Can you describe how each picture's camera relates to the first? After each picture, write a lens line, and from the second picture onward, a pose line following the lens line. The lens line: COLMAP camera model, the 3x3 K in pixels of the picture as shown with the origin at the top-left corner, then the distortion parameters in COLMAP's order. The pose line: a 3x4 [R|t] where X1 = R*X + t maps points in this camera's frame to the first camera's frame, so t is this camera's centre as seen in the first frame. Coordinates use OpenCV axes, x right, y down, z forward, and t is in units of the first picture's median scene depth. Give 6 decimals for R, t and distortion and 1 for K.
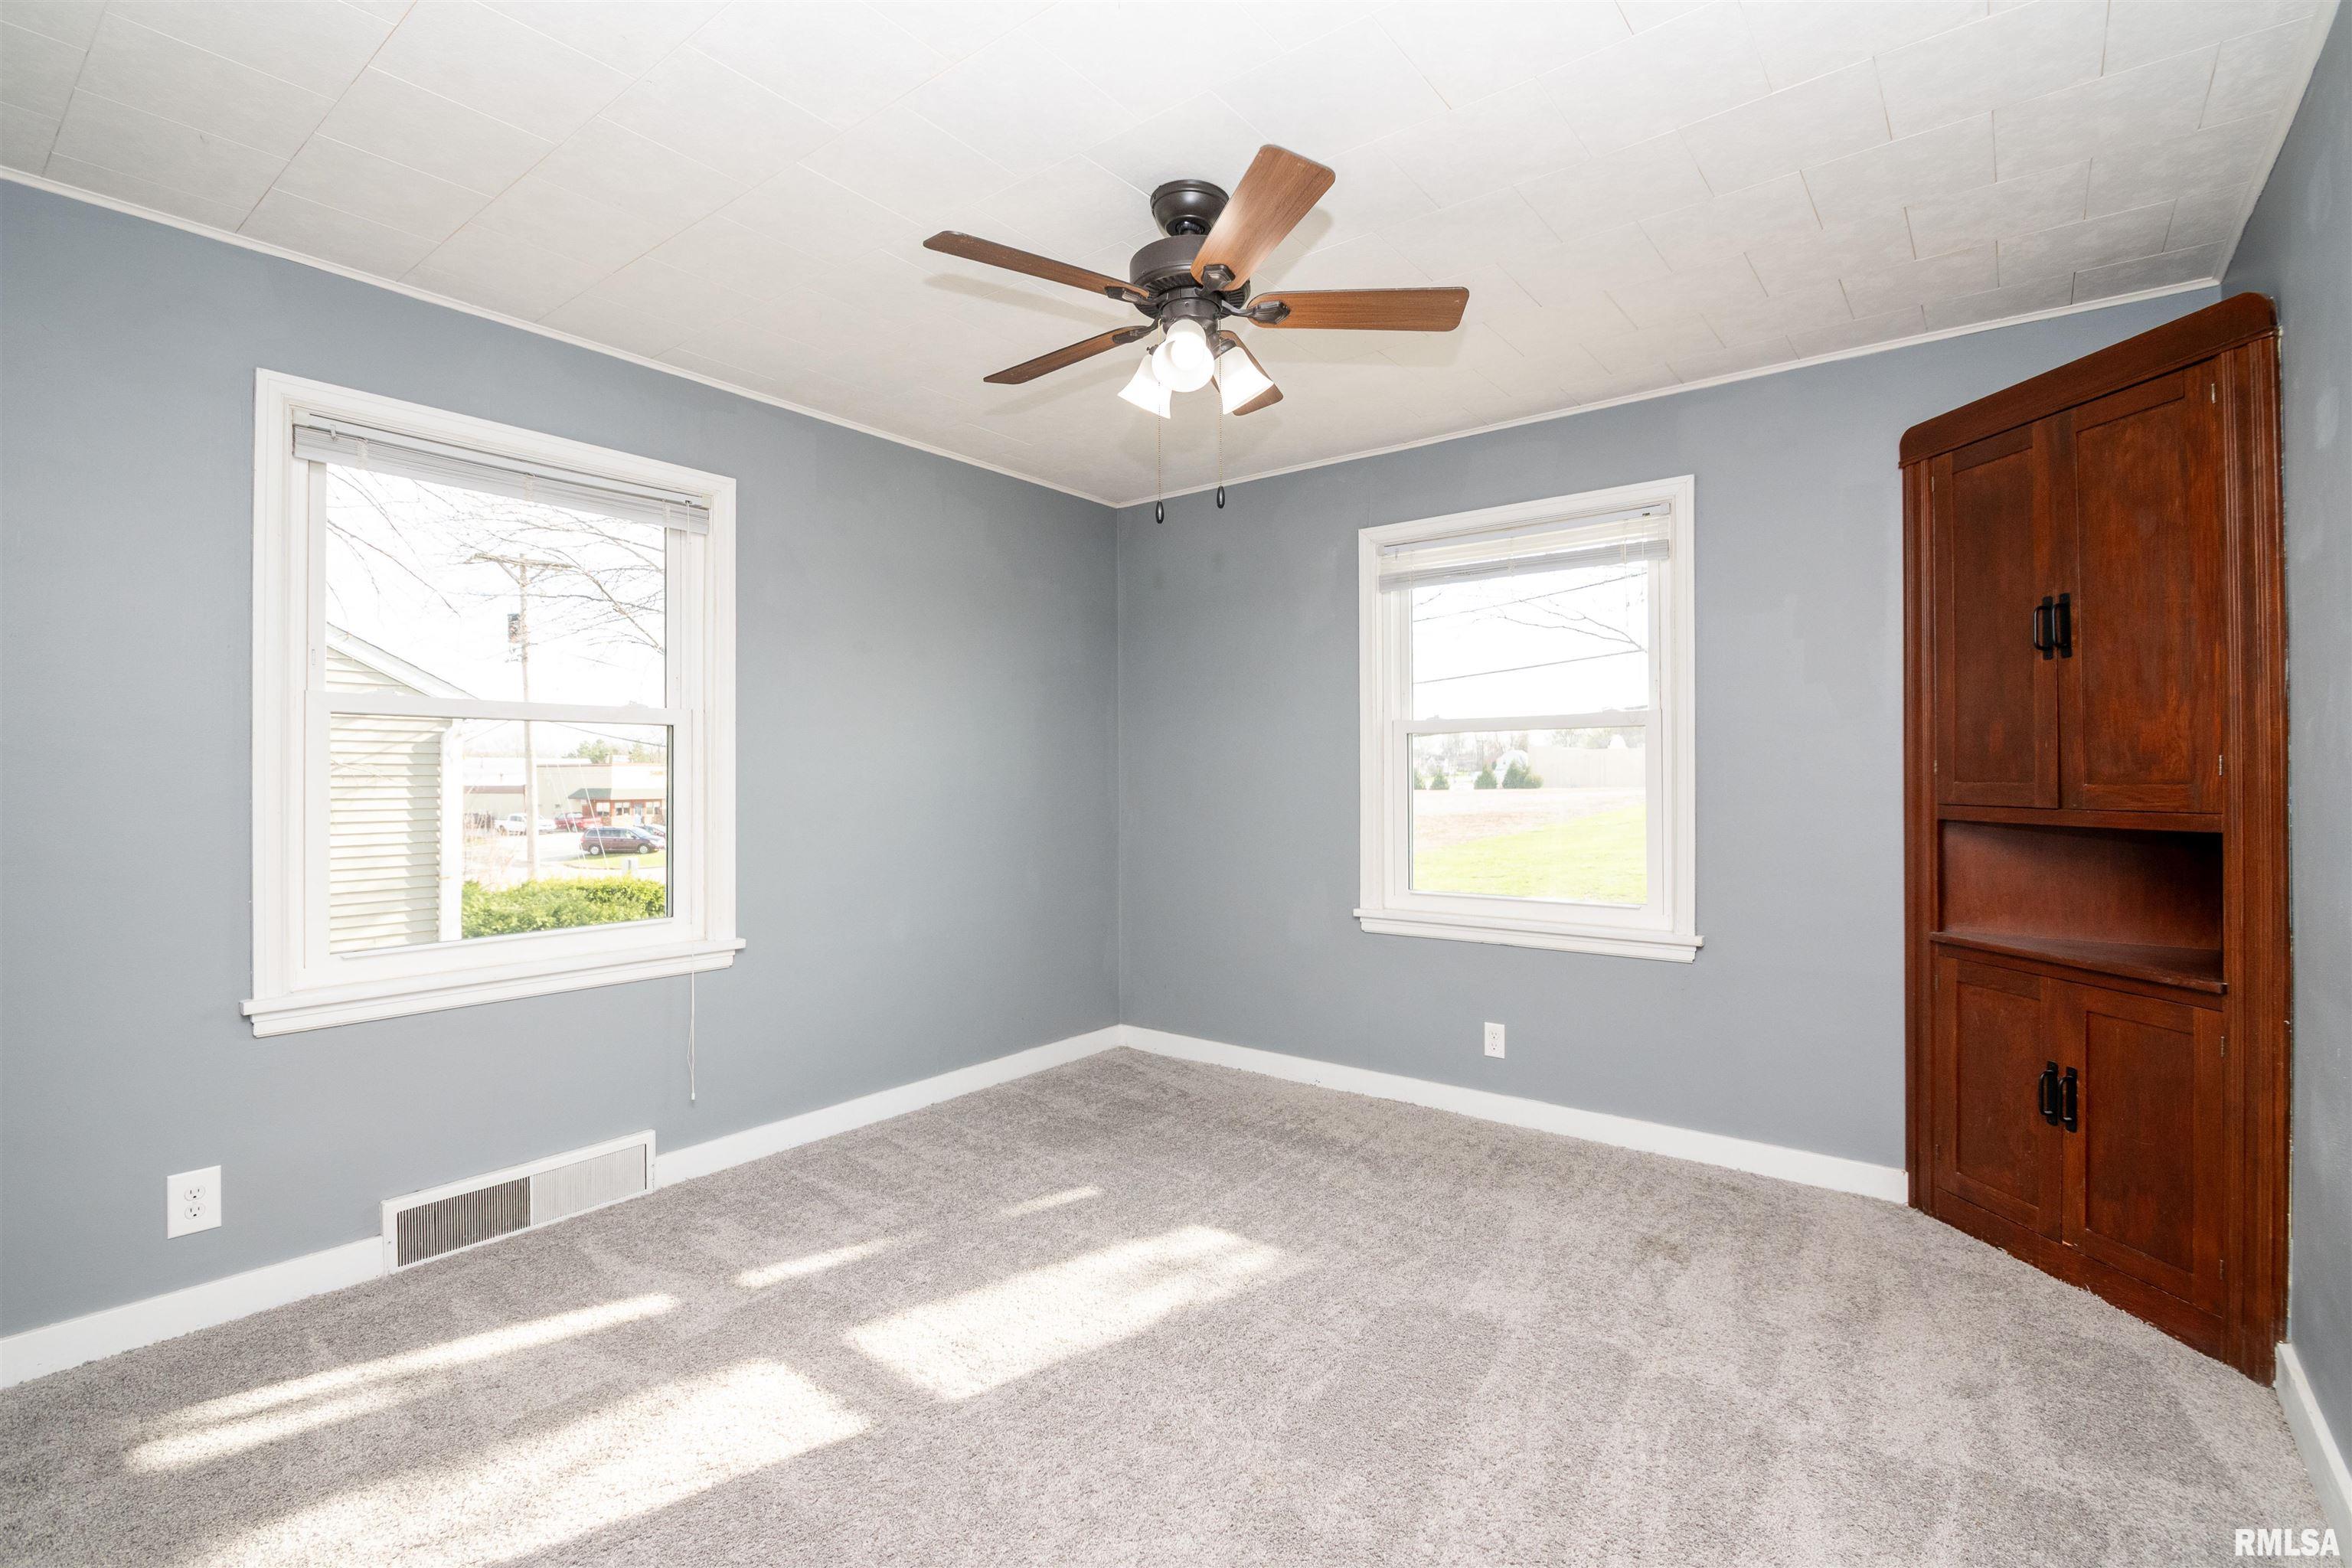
lens RADIAL K [[1049.1, 0, 1182.0], [0, 1049.1, 772.6], [0, 0, 1]] dist [-0.000734, -0.000284]
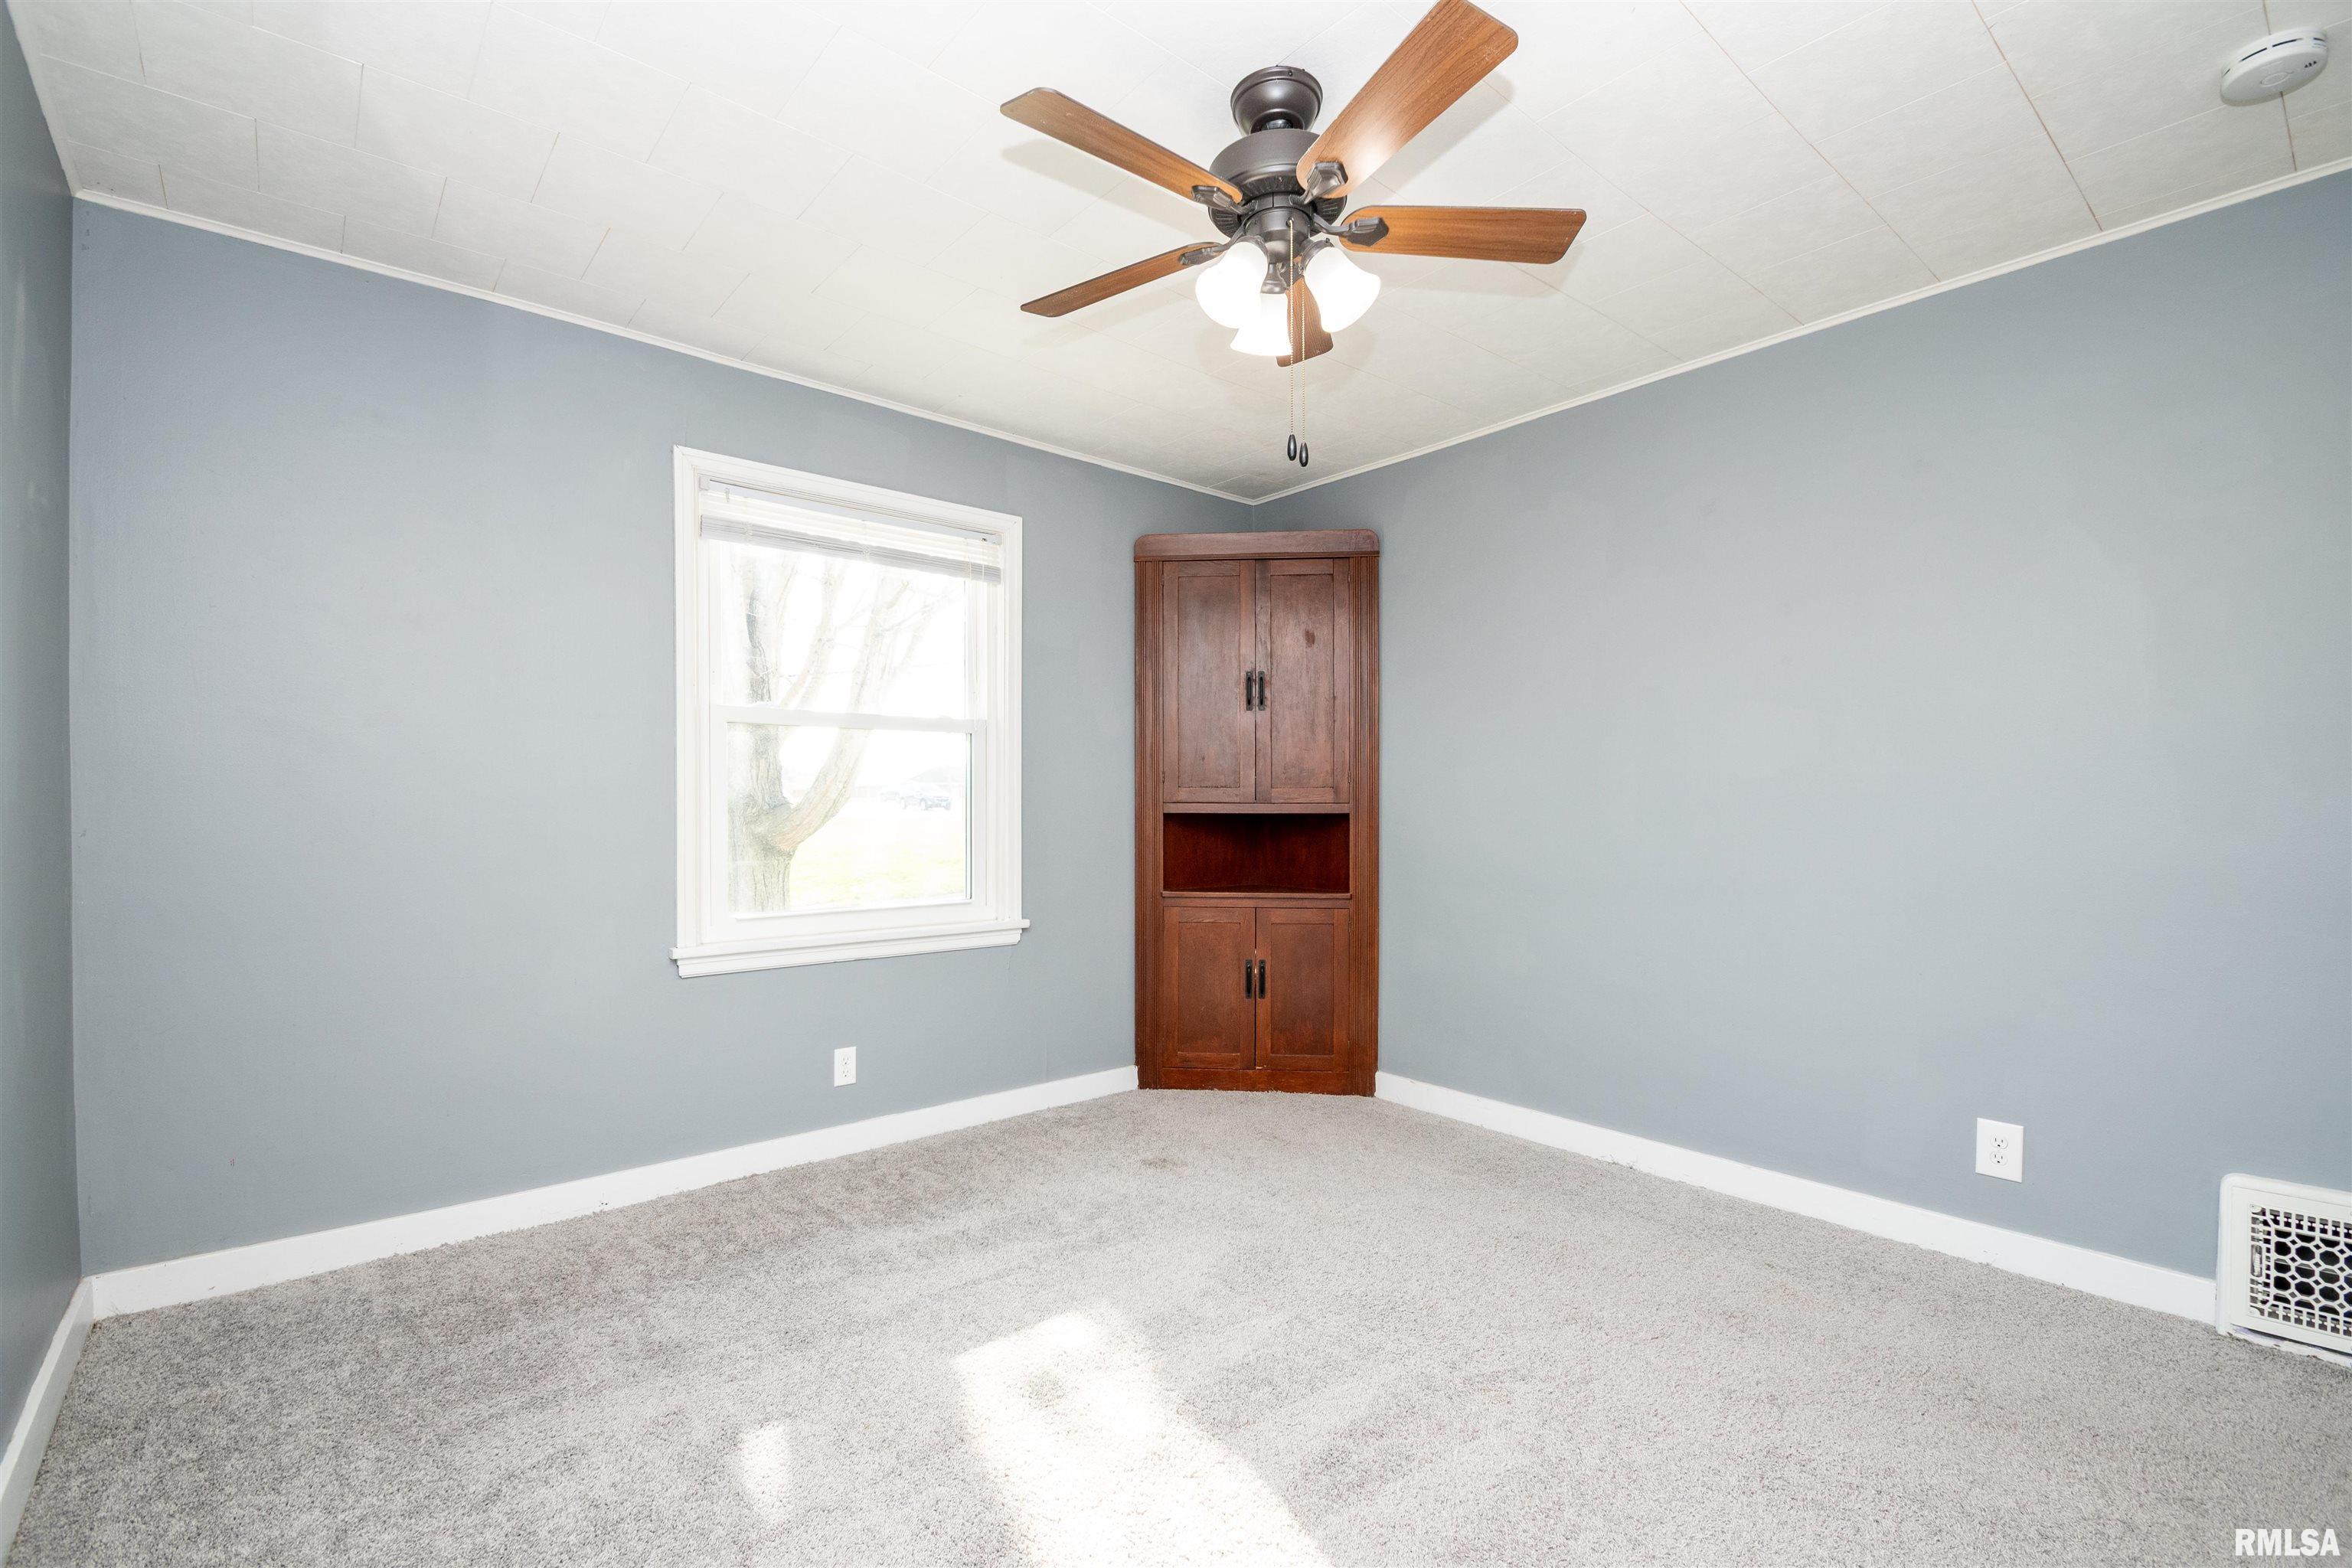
lens RADIAL K [[1049.5, 0, 1148.5], [0, 1049.5, 816.4], [0, 0, 1]] dist [0.001699, -0.000006]
pose [[0.215014, -0.008292, 0.976576, -0.604194], [-0.007064, 0.999925, 0.010046, 0.029661], [-0.976585, -0.009059, 0.214939, 0.617058]]
